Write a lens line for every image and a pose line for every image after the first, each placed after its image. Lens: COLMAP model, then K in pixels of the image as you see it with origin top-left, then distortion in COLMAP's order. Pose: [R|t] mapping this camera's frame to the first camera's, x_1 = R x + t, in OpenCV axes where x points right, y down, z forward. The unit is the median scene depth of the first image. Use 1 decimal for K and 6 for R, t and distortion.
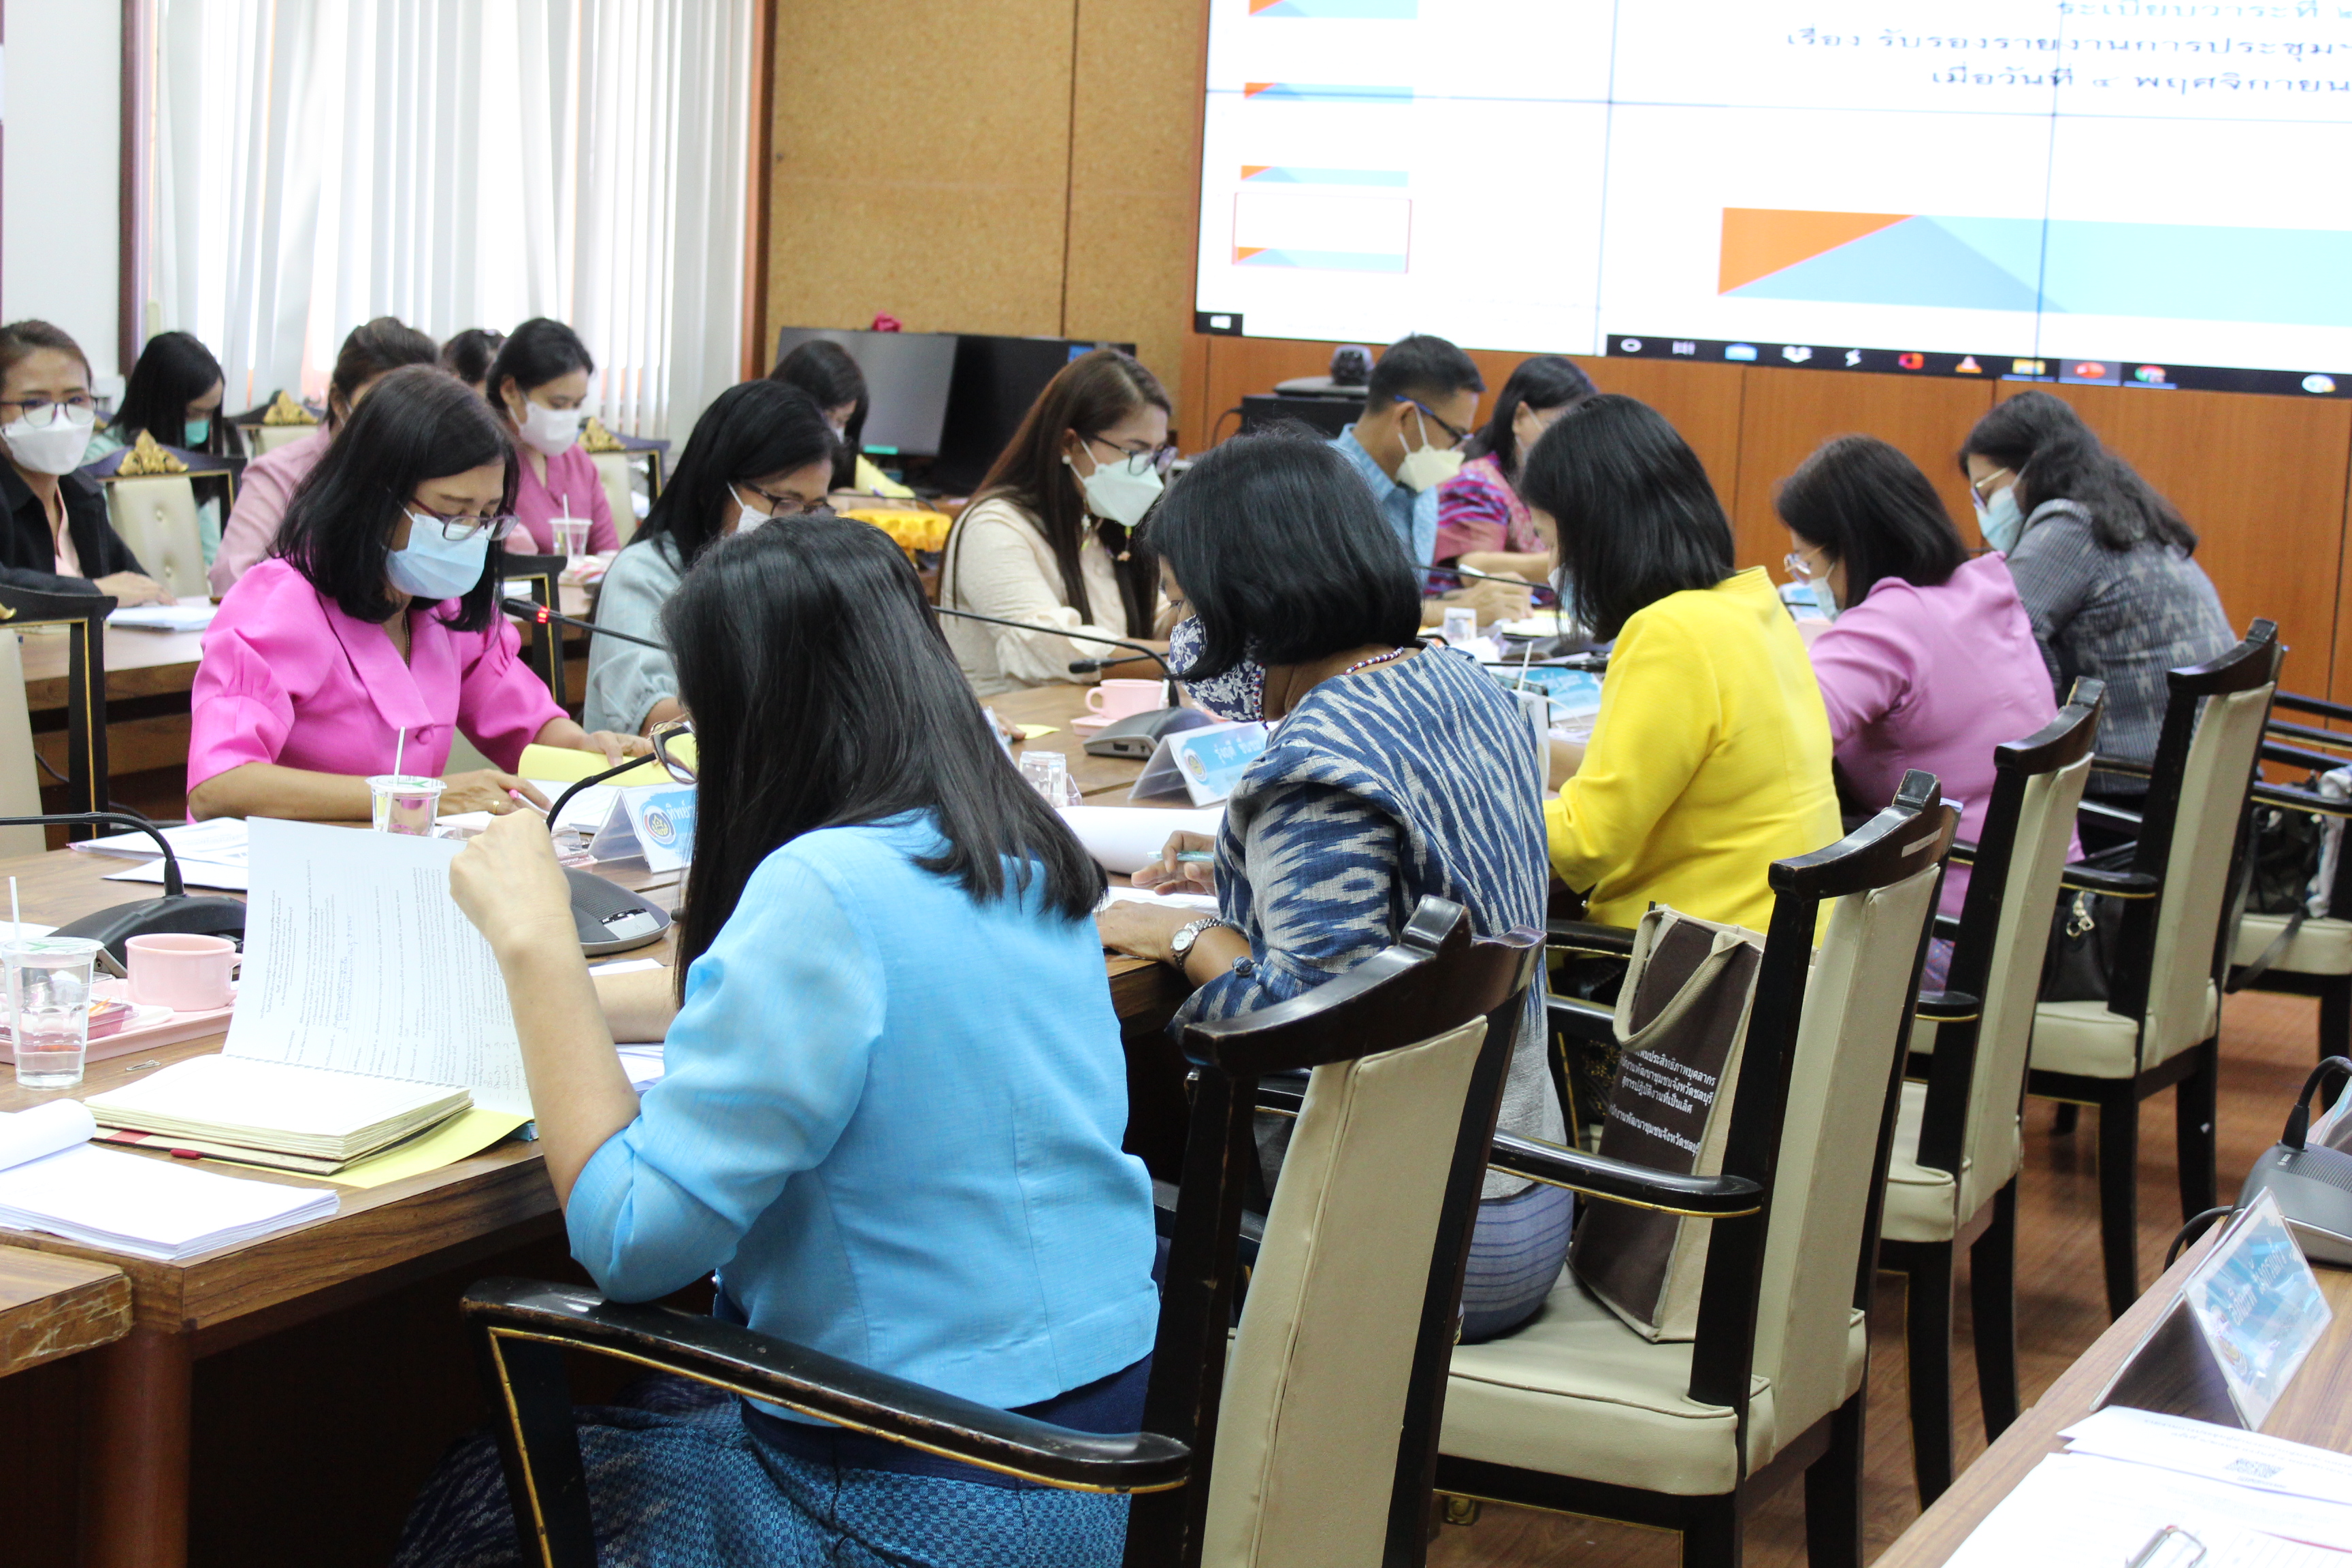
lens RADIAL K [[3966.9, 0, 1176.0], [0, 3966.9, 784.0], [0, 0, 1]] dist [-0.007091, 0.074096]
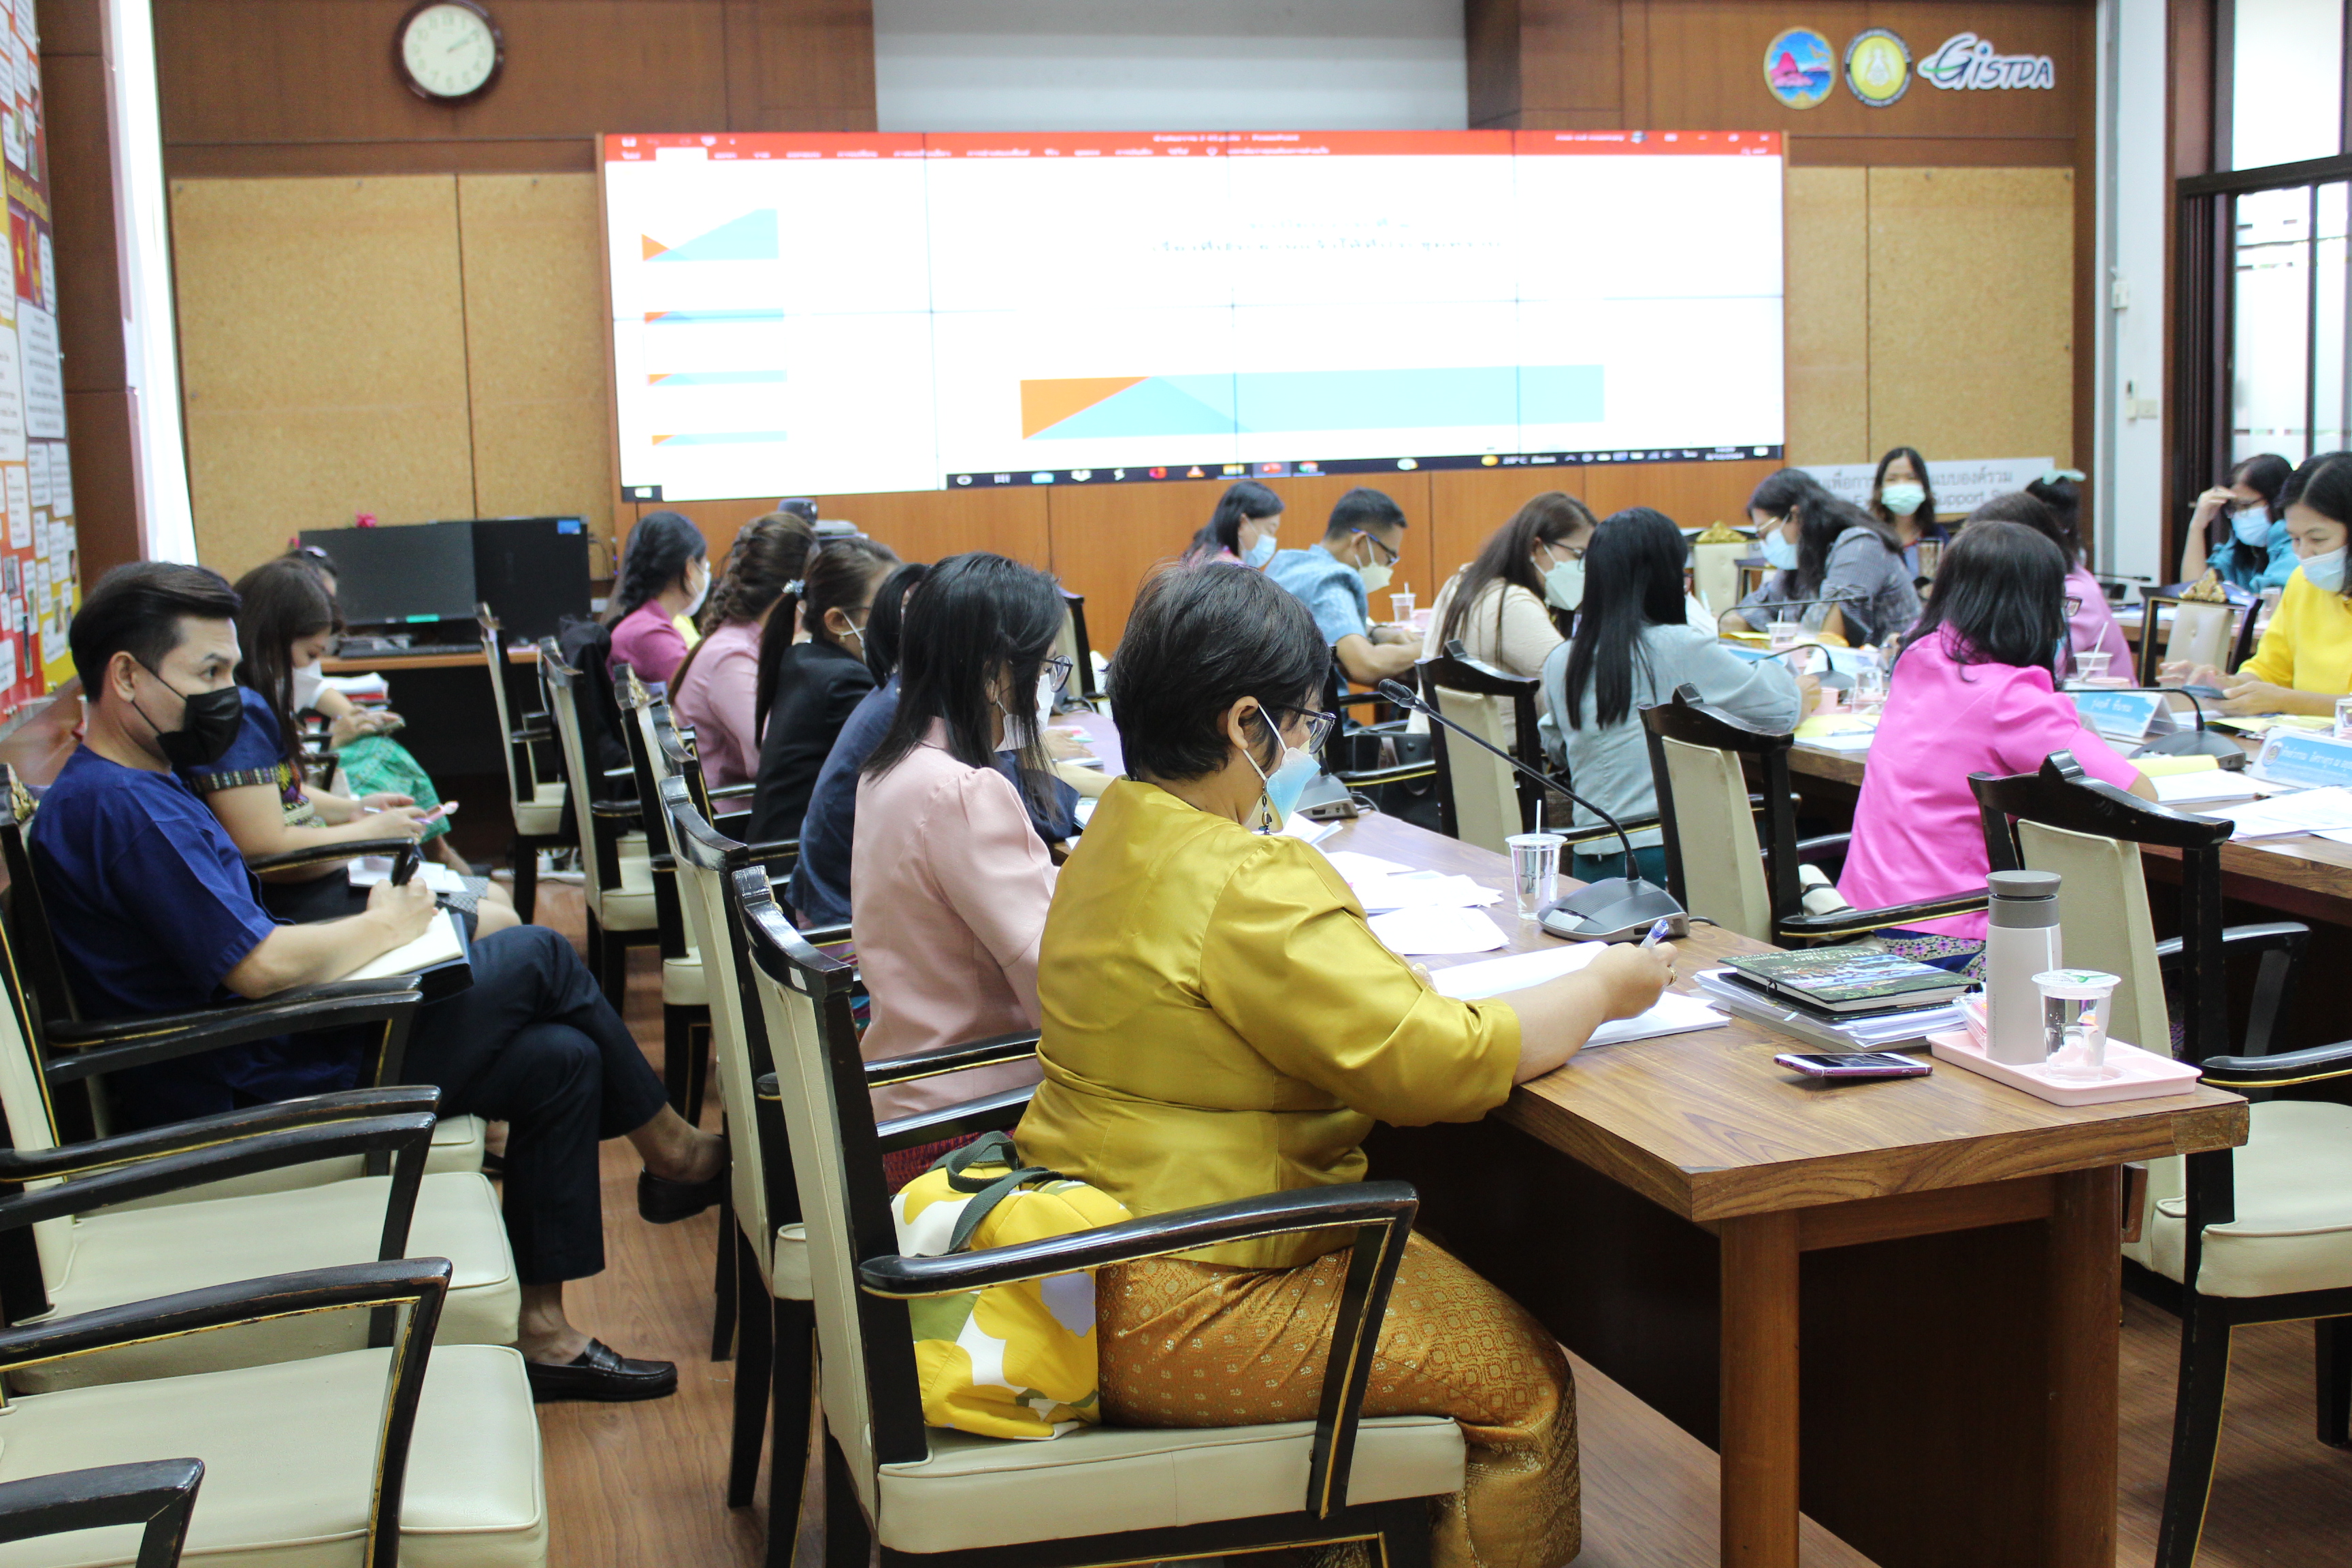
lens RADIAL K [[2774.8, 0, 1176.0], [0, 2774.8, 784.0], [0, 0, 1]] dist [-0.110637, 0.208927]
pose [[0.743619, -0.155999, 0.650150, -0.469572], [0.155123, 0.986121, 0.059189, -0.047497], [-0.650360, 0.056839, 0.757497, 0.191958]]
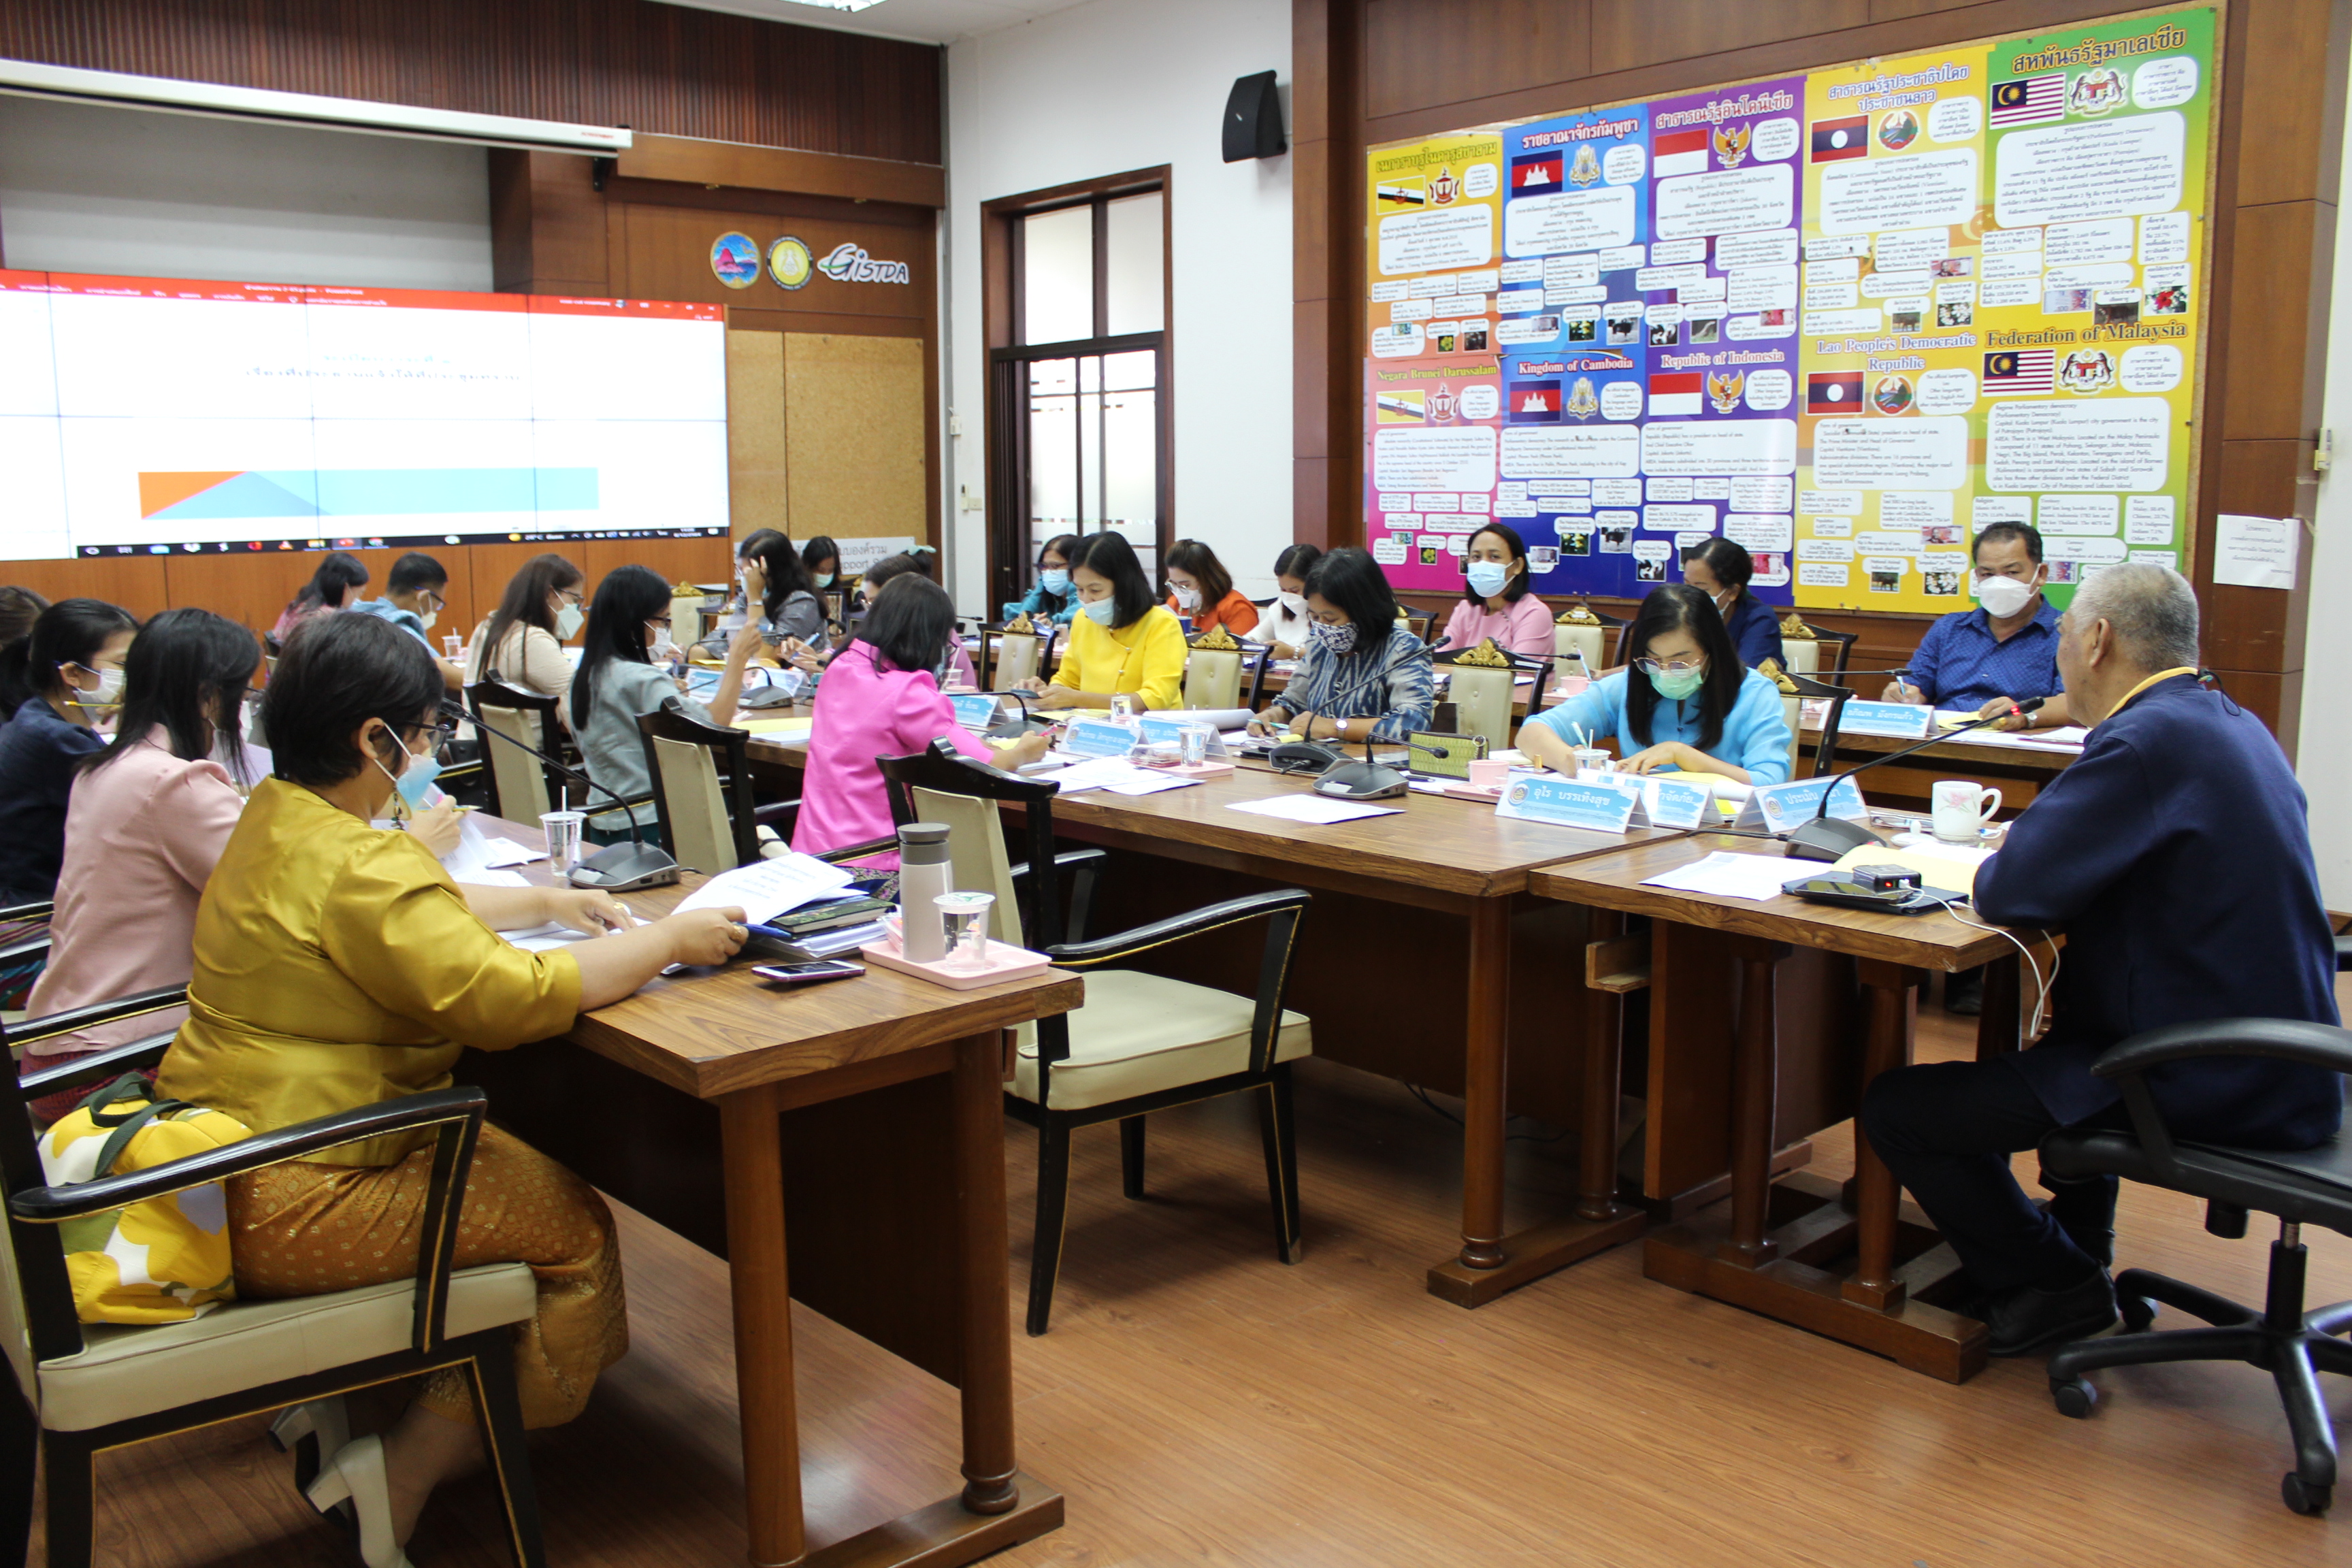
lens RADIAL K [[1951.2, 0, 1172.1], [0, 1951.2, 791.8], [0, 0, 1]] dist [-0.165563, 0.149829]
pose [[0.390135, -0.188059, 0.901348, -0.459952], [0.149317, 0.978884, 0.139606, -0.046629], [-0.908570, 0.080122, 0.409977, 0.201911]]
